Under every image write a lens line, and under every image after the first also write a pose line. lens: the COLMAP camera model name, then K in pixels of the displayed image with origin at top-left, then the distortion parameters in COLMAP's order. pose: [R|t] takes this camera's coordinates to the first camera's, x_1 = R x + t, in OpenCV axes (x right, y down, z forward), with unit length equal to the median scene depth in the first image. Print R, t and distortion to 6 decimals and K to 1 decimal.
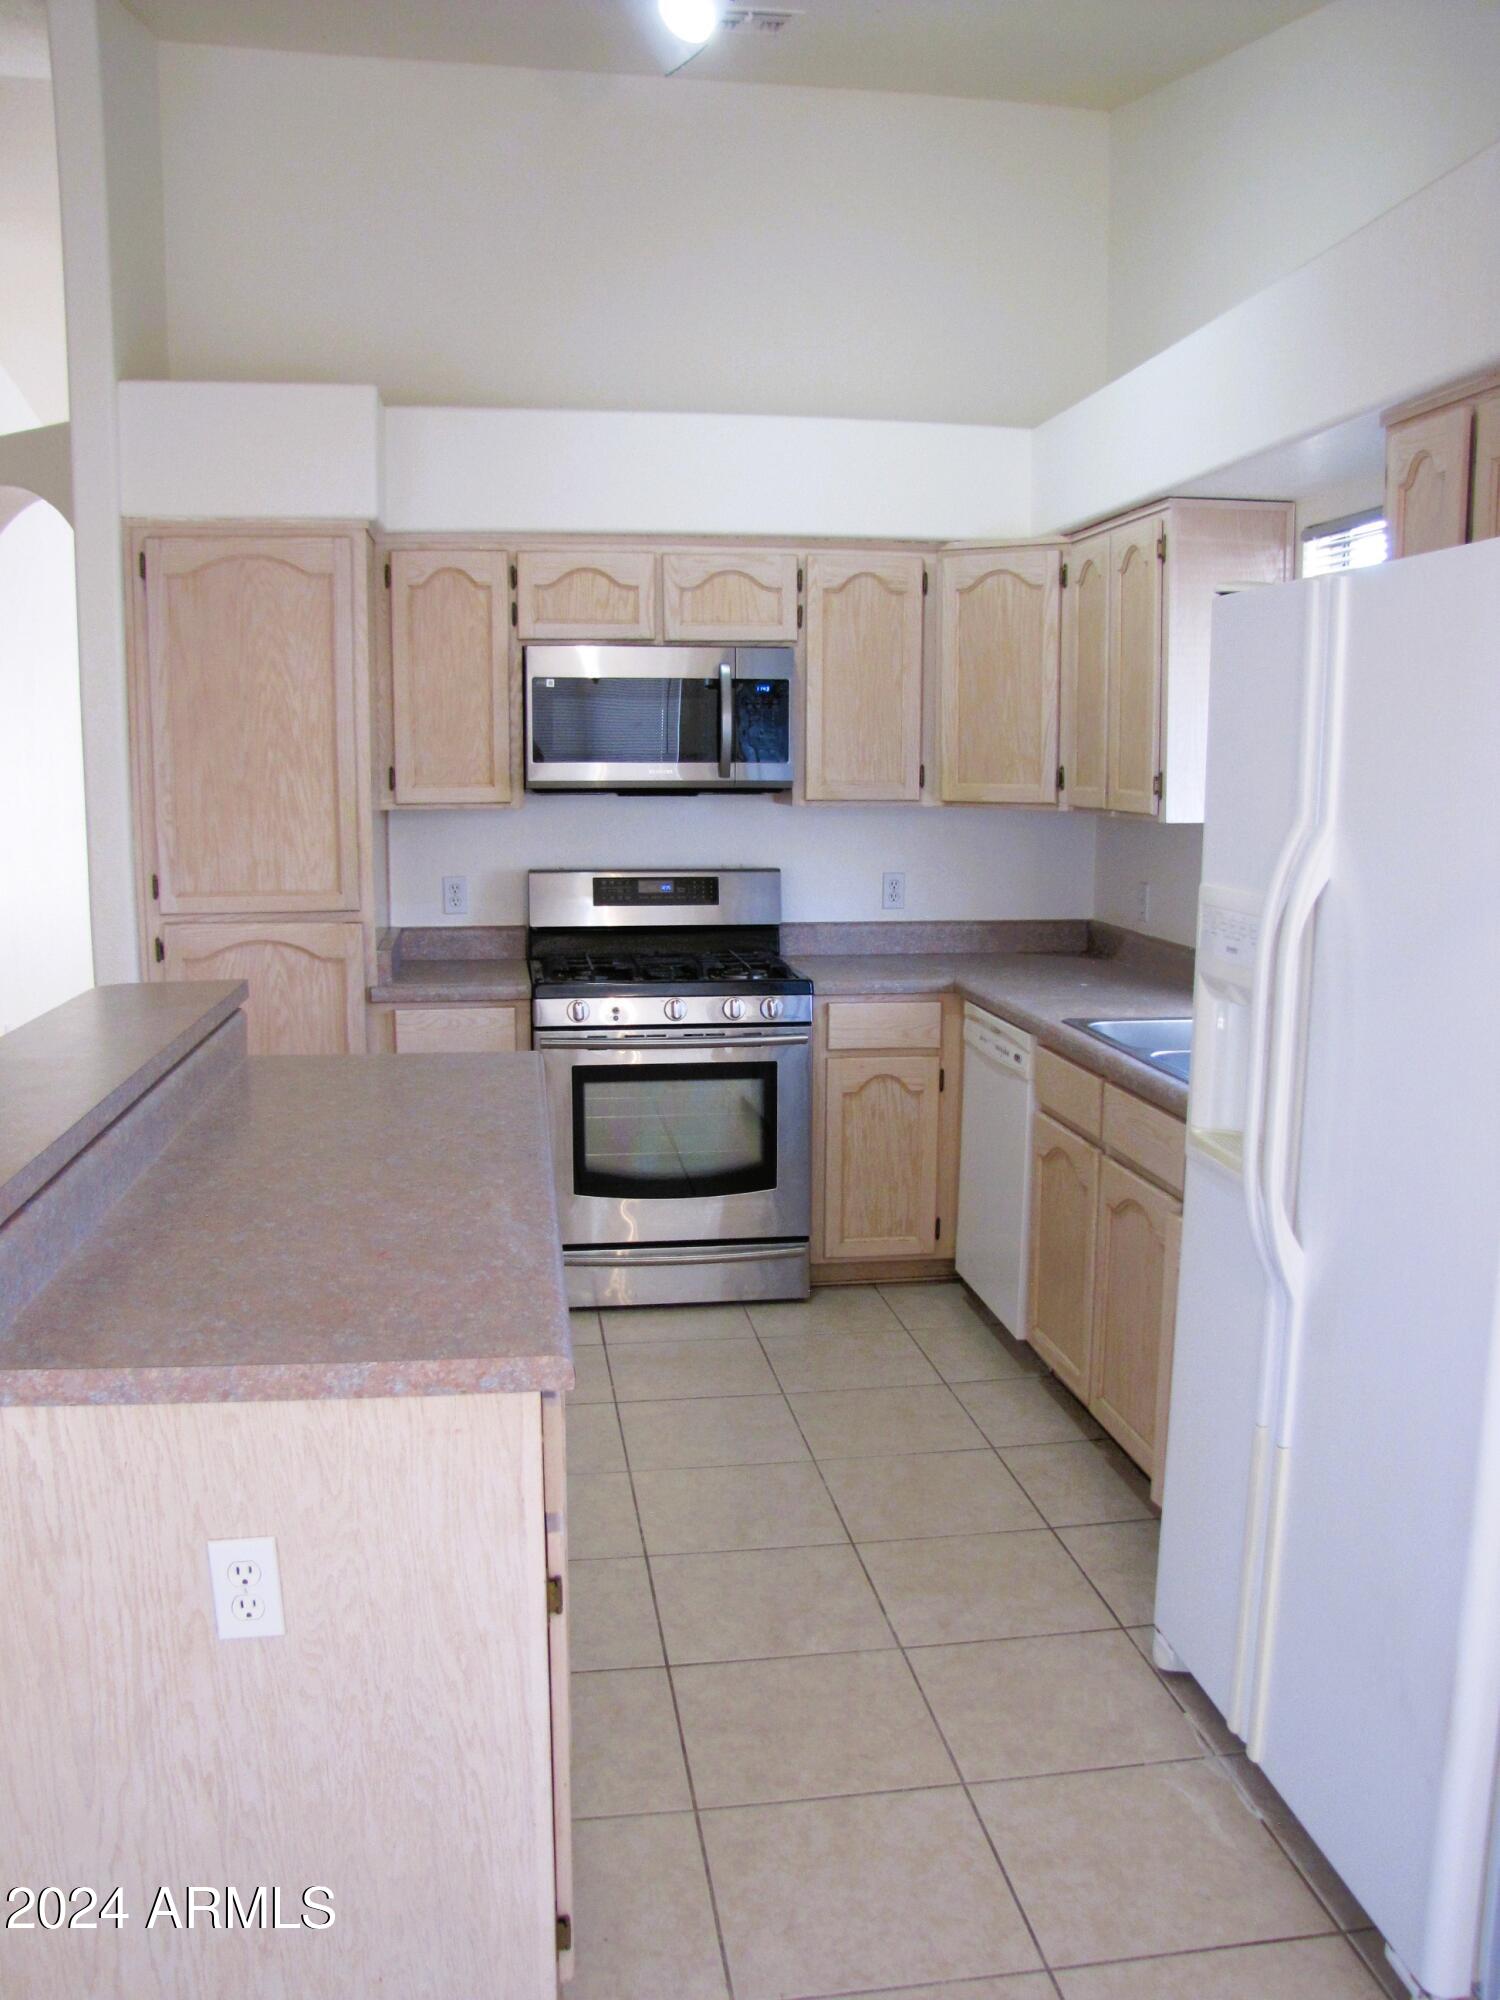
lens RADIAL K [[1685.6, 0, 755.4], [0, 1685.6, 1016.1], [0, 0, 1]] dist [-0.140601, 0.030707]
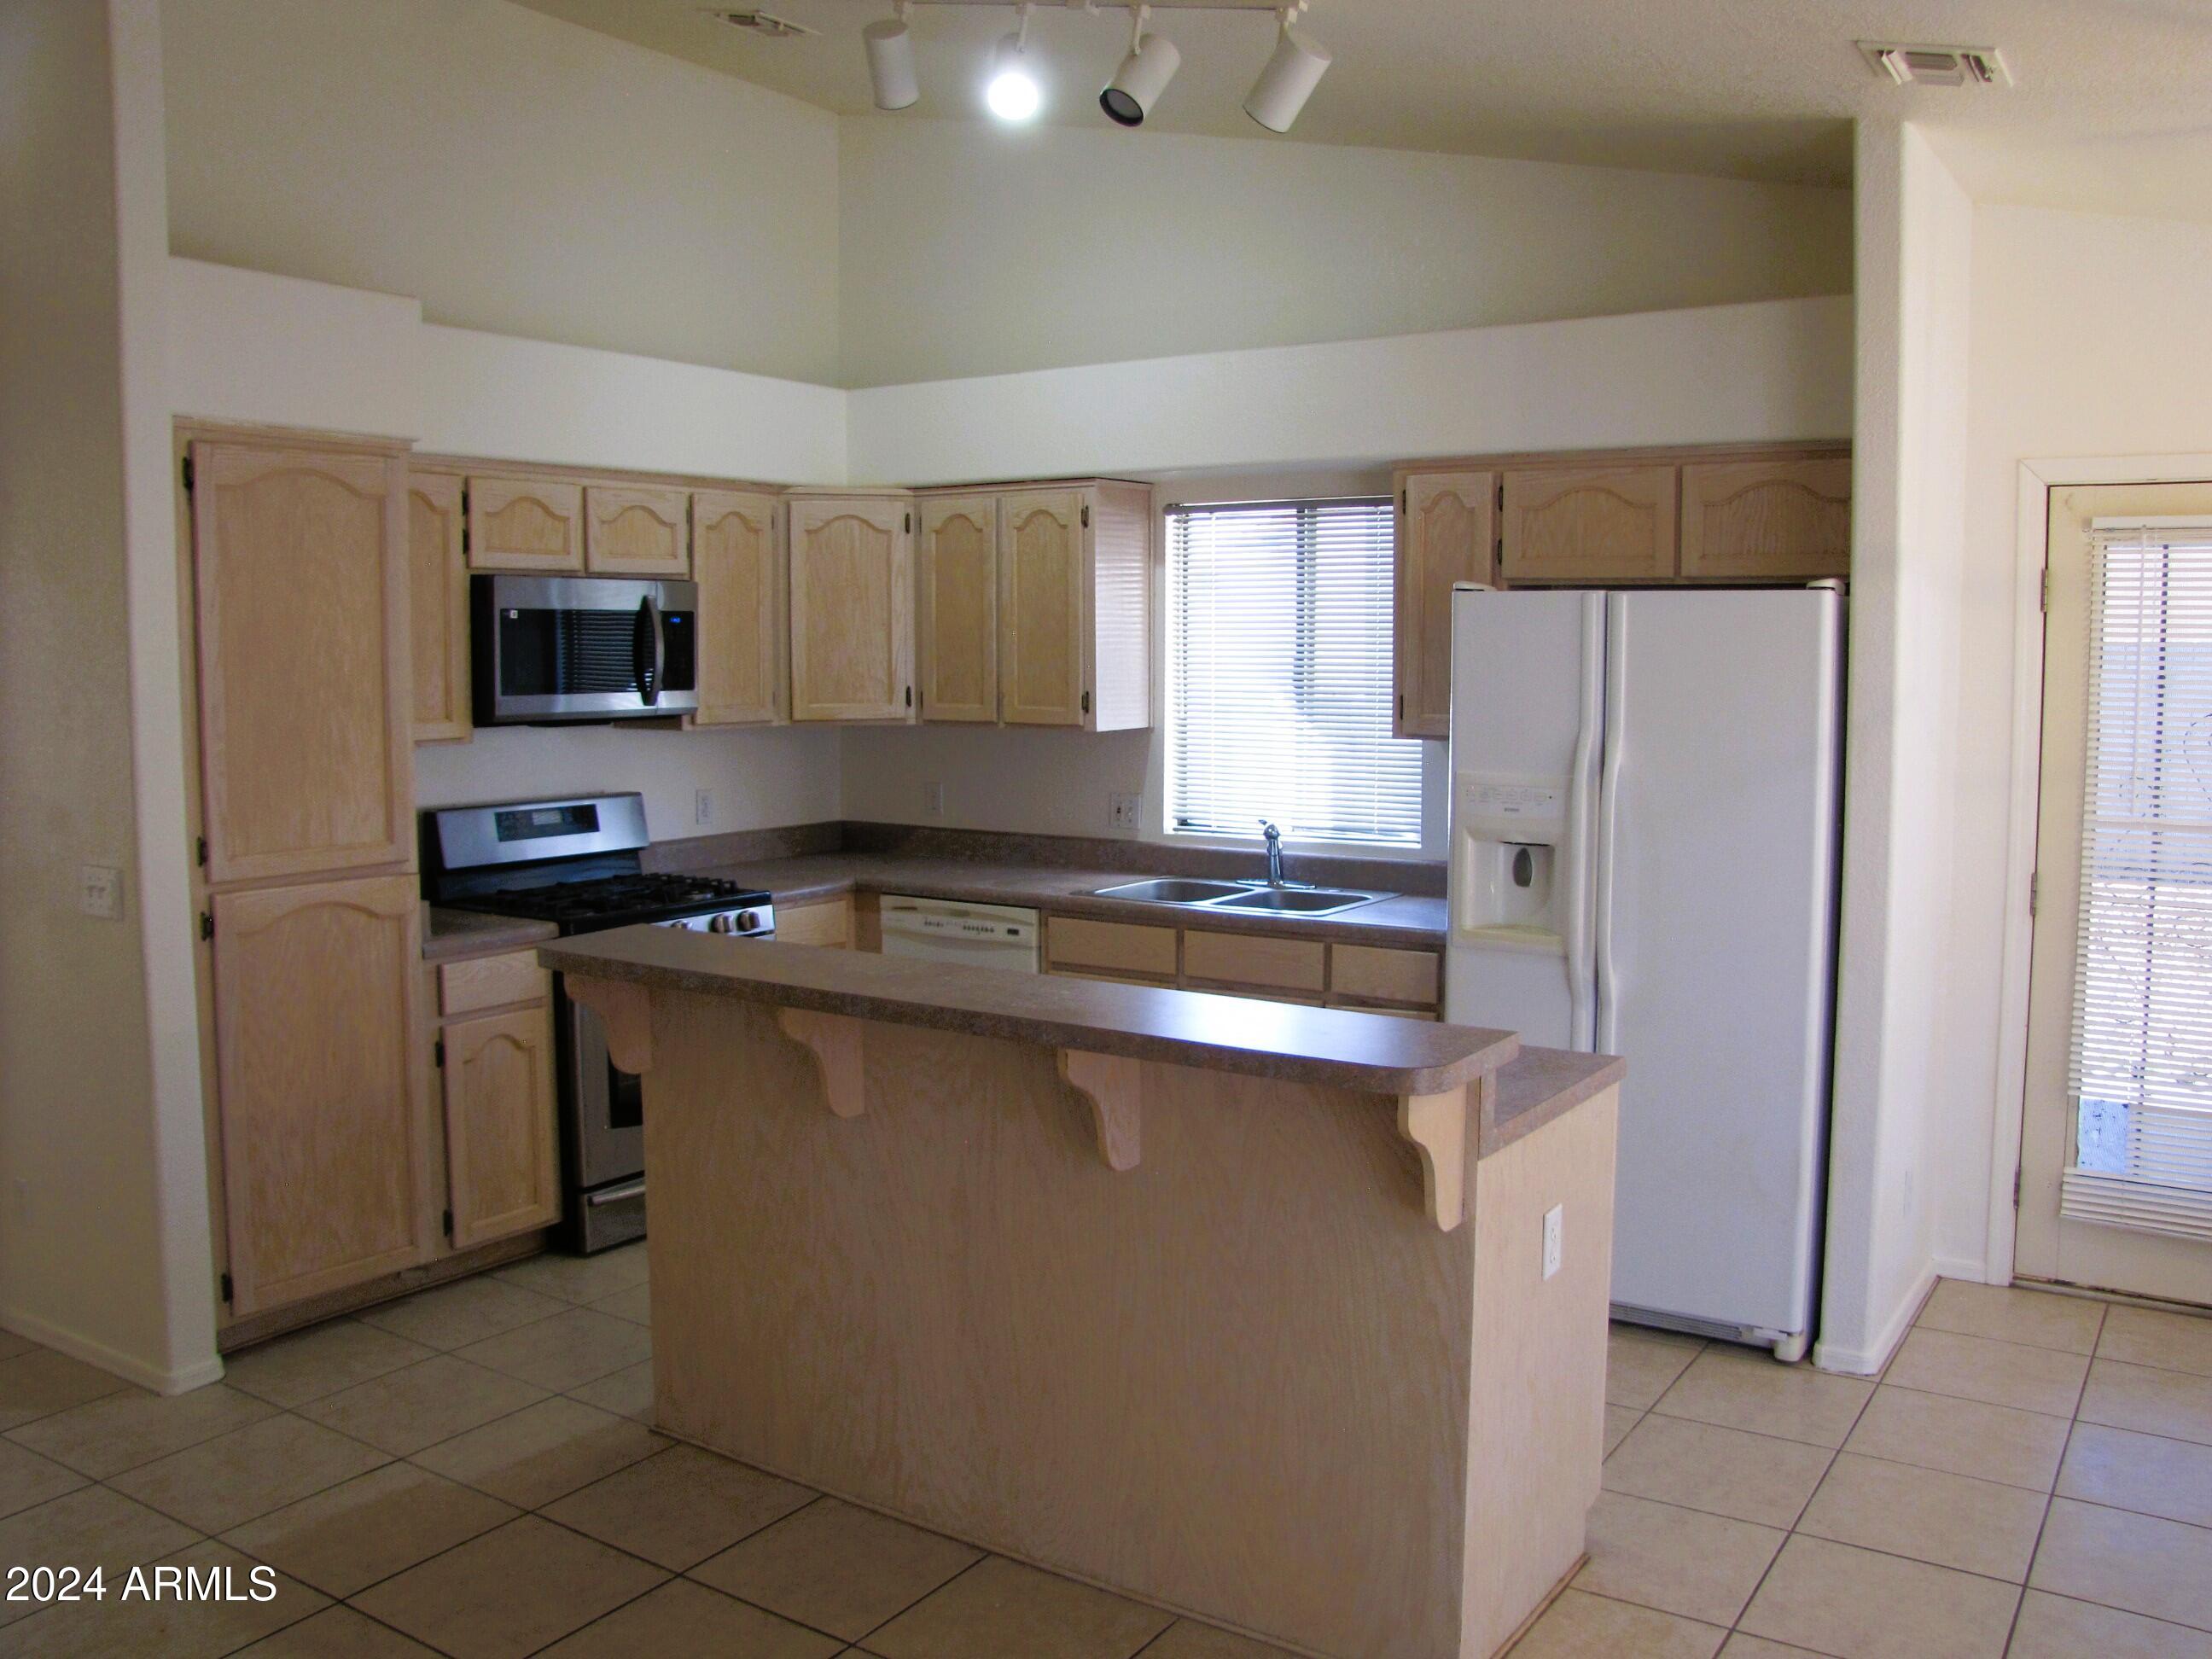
lens RADIAL K [[1864.3, 0, 1122.0], [0, 1864.3, 822.2], [0, 0, 1]] dist [-0.140601, 0.030707]
pose [[0.665466, -0.073050, 0.742845, -0.687274], [0.116722, 0.993141, -0.006900, -0.030105], [-0.737246, 0.091298, 0.669427, 0.036595]]
